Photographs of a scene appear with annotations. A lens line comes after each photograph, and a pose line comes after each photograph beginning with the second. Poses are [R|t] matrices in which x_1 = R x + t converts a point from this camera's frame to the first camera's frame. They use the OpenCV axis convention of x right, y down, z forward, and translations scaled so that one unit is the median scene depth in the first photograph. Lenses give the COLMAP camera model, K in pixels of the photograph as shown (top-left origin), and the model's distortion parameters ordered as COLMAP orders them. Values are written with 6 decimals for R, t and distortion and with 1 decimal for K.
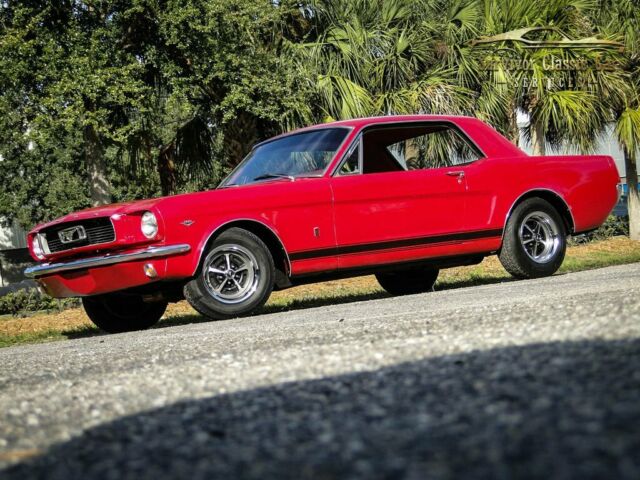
lens RADIAL K [[1918.8, 0, 320.0], [0, 1918.8, 240.0], [0, 0, 1]] dist [0.005678, -0.341351]
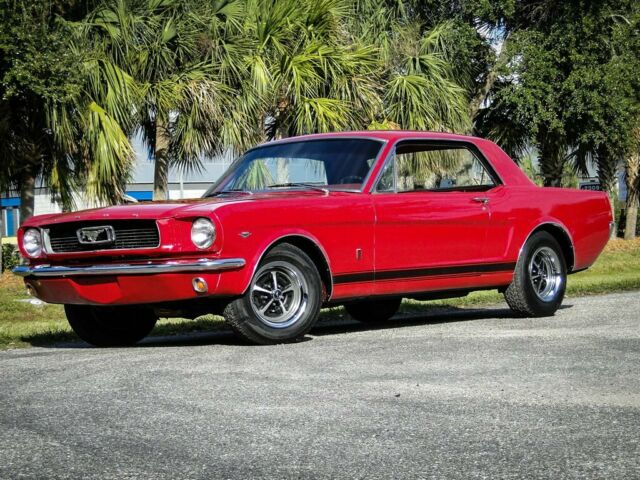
lens RADIAL K [[1918.8, 0, 320.0], [0, 1918.8, 240.0], [0, 0, 1]] dist [0.005678, -0.341351]
pose [[0.972452, 0.083548, 0.217615, -0.204429], [-0.084822, 0.996390, -0.003499, -0.005609], [-0.217122, -0.015056, 0.976028, 0.113835]]
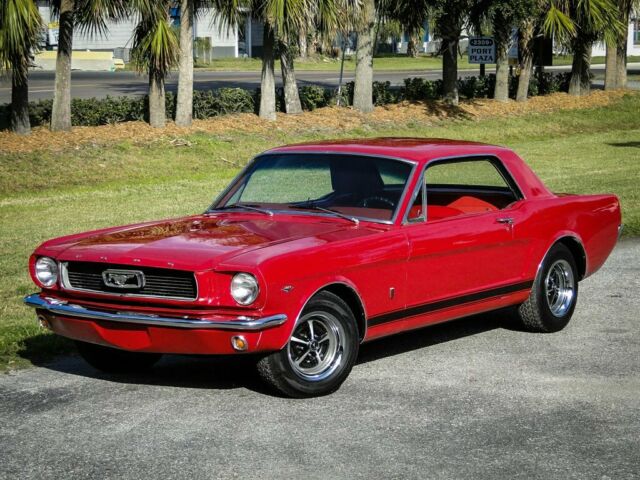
lens RADIAL K [[1893.1, 0, 320.0], [0, 1893.1, 240.0], [0, 0, 1]] dist [0.033546, 0.311986]
pose [[0.947675, 0.086640, 0.307256, -0.278470], [-0.121840, 0.987773, 0.097261, -0.100296], [-0.295072, -0.129608, 0.946644, 0.196080]]
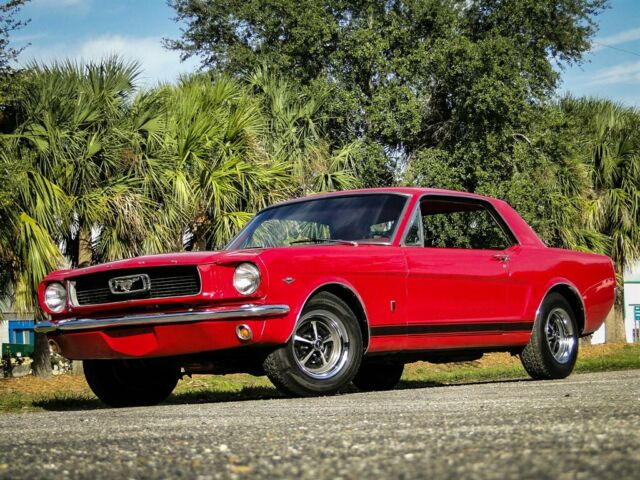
lens RADIAL K [[1821.9, 0, 303.8], [0, 1821.9, 240.0], [0, 0, 1]] dist [-0.031530, -0.305941]
pose [[0.957186, 0.093754, 0.273871, -0.256969], [-0.073411, 0.993789, -0.083629, 0.036397], [-0.280010, 0.059943, 0.958124, 0.196741]]
